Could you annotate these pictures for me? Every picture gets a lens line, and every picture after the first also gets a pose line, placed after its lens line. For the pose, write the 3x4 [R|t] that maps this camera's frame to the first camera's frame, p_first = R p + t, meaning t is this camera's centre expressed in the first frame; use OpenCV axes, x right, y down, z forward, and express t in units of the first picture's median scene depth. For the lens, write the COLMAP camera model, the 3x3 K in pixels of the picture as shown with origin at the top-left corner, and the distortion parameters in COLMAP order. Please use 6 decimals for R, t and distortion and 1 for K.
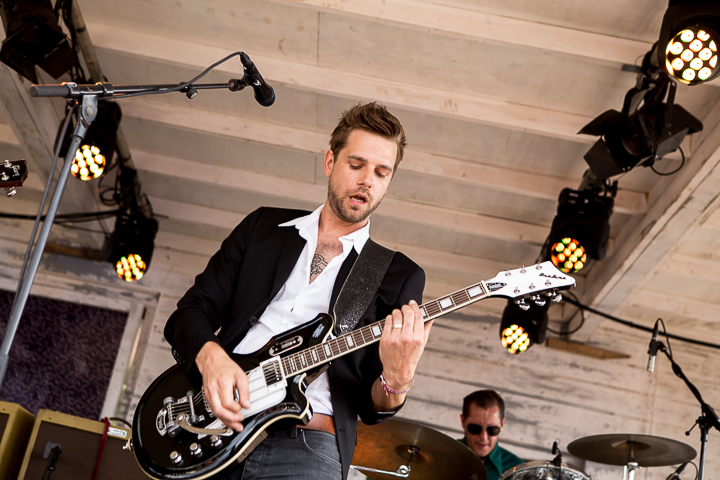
lens RADIAL K [[1181.2, 0, 360.1], [0, 1181.2, 230.5], [0, 0, 1]] dist [0.073813, 0.143892]
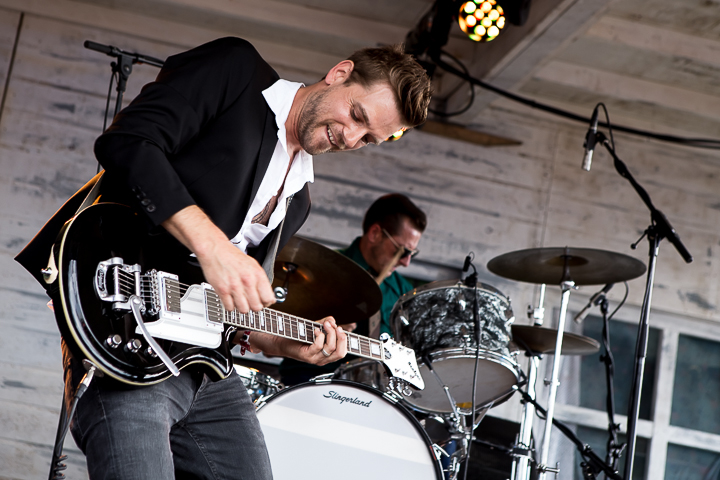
lens RADIAL K [[1580.6, 0, 332.5], [0, 1580.6, 202.4], [0, 0, 1]] dist [0.197408, 0.079648]
pose [[0.989716, 0.003609, 0.143003, -0.053907], [-0.025215, 0.988430, 0.149567, -0.010231], [-0.140809, -0.151635, 0.978356, -0.014536]]
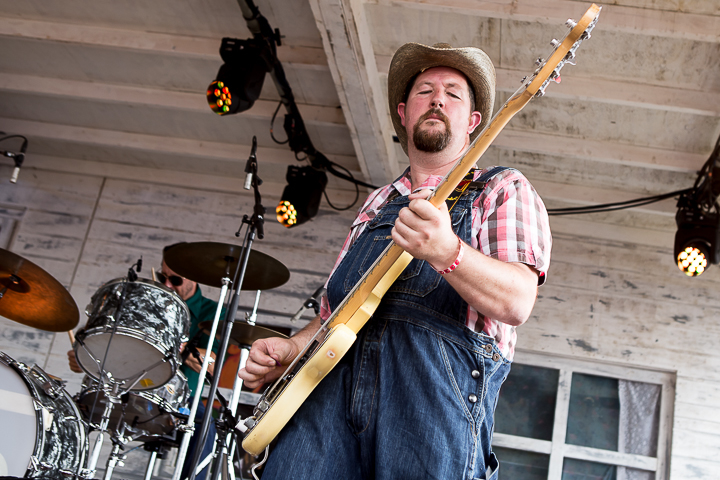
lens RADIAL K [[972.5, 0, 388.5], [0, 972.5, 174.2], [0, 0, 1]] dist [-0.050979, 0.118896]
pose [[0.992367, -0.069721, -0.101716, 0.320376], [0.063864, 0.996168, -0.059748, 0.116742], [0.105492, 0.052796, 0.993018, 0.141386]]
